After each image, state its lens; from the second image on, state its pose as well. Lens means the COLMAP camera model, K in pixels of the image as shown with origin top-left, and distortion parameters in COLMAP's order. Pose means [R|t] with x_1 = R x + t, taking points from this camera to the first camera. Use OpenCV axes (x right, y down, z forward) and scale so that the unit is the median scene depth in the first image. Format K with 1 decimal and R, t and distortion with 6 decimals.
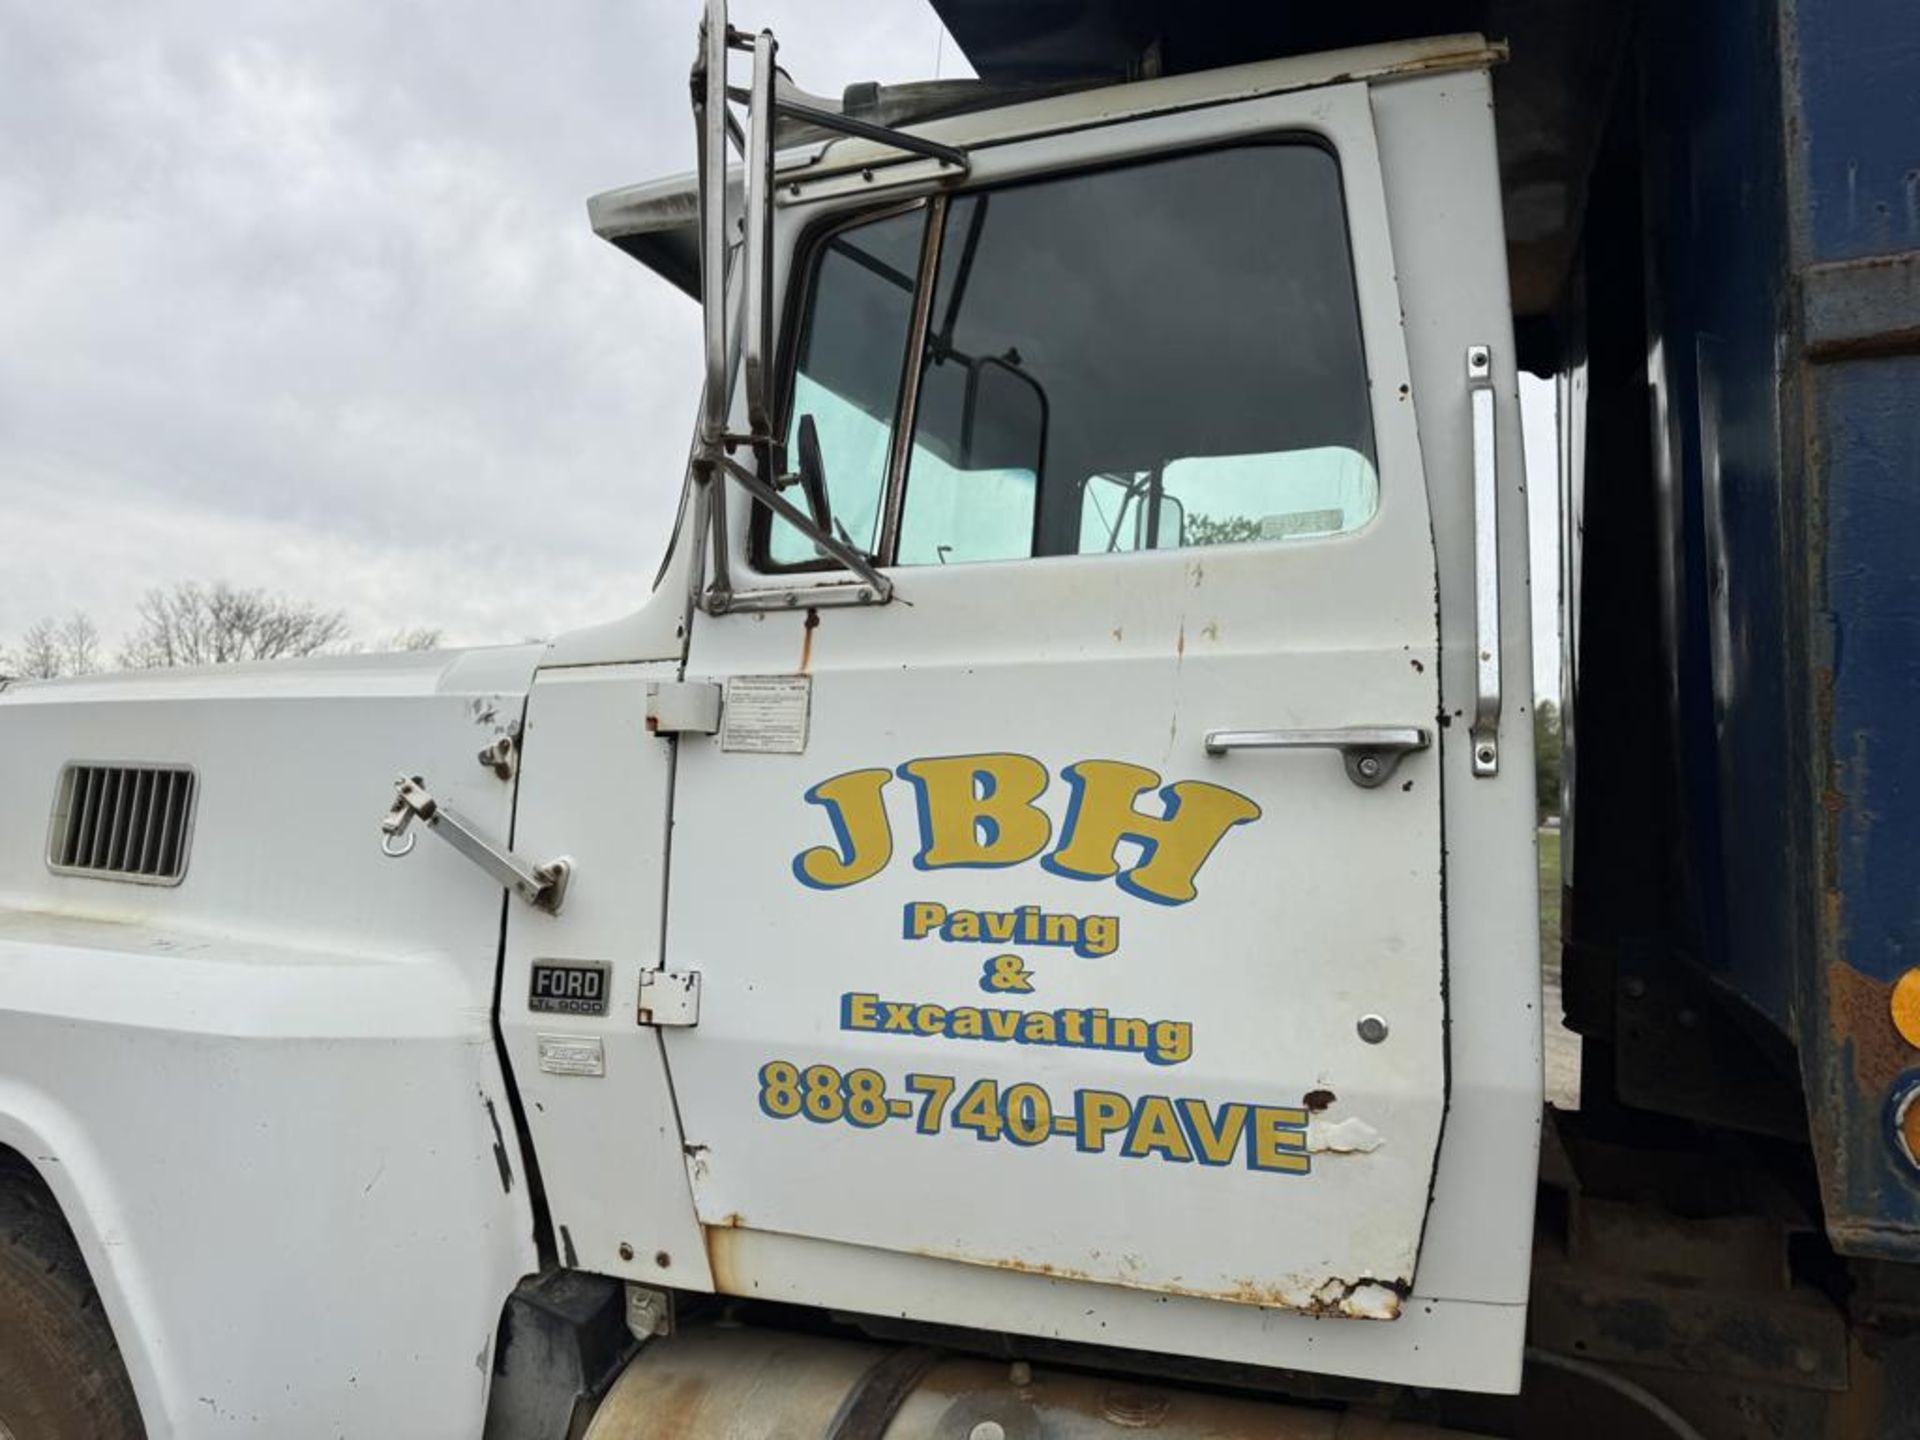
lens RADIAL K [[1357.1, 0, 961.9], [0, 1357.1, 712.5], [0, 0, 1]] dist [0.057559, -0.070470]
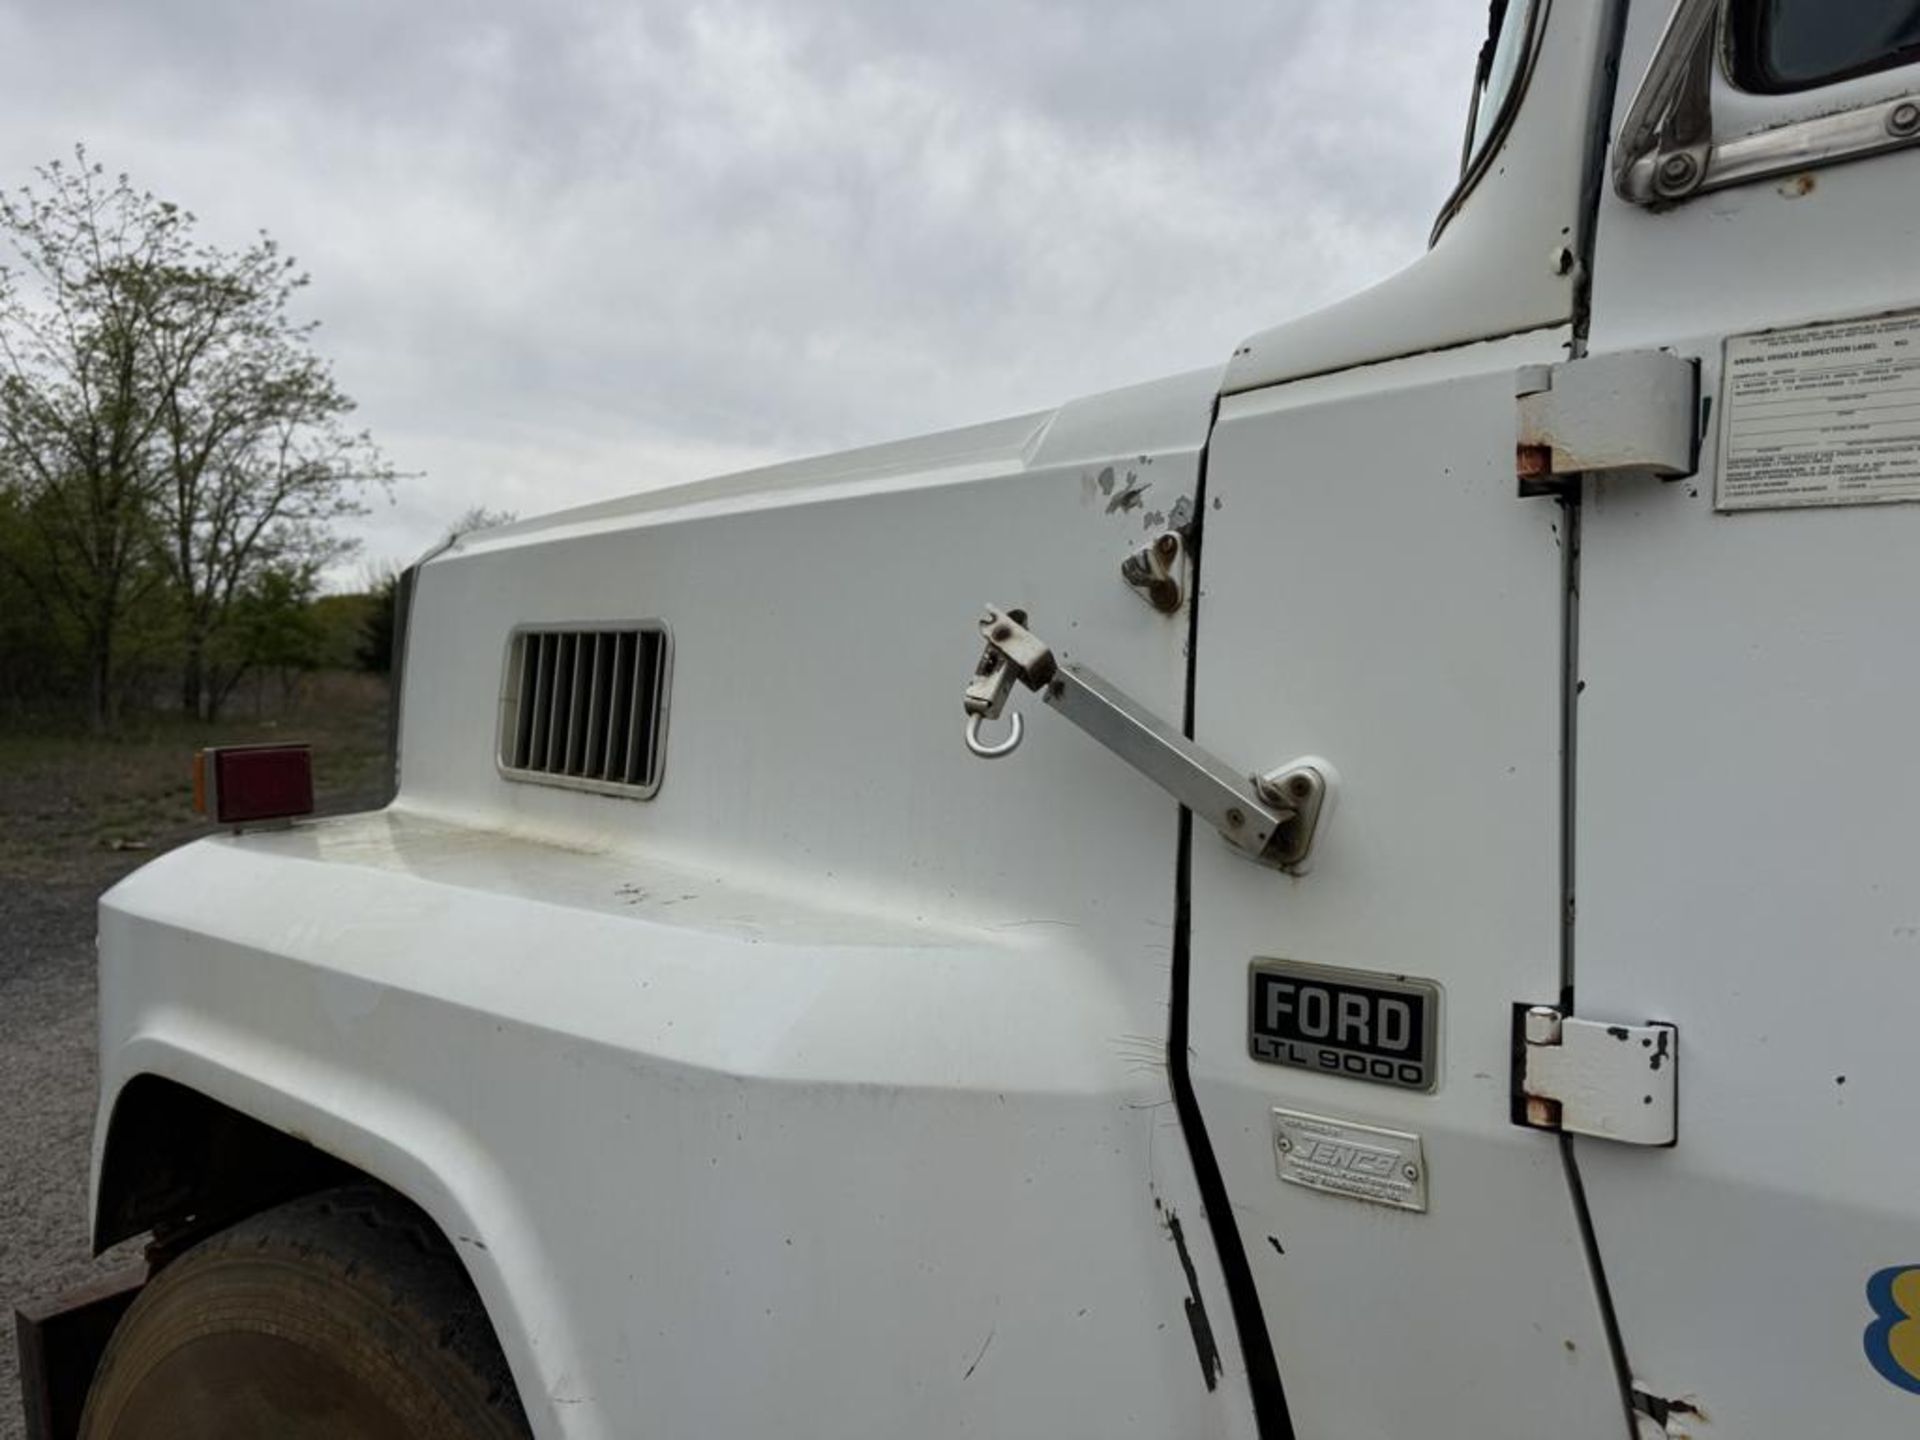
lens RADIAL K [[1357.1, 0, 978.7], [0, 1357.1, 726.4], [0, 0, 1]] dist [0.057559, -0.070470]
pose [[0.951911, -0.008989, -0.306243, -0.258503], [0.035500, 0.996073, 0.081108, 0.050654], [0.304311, -0.088079, 0.948492, 0.504179]]
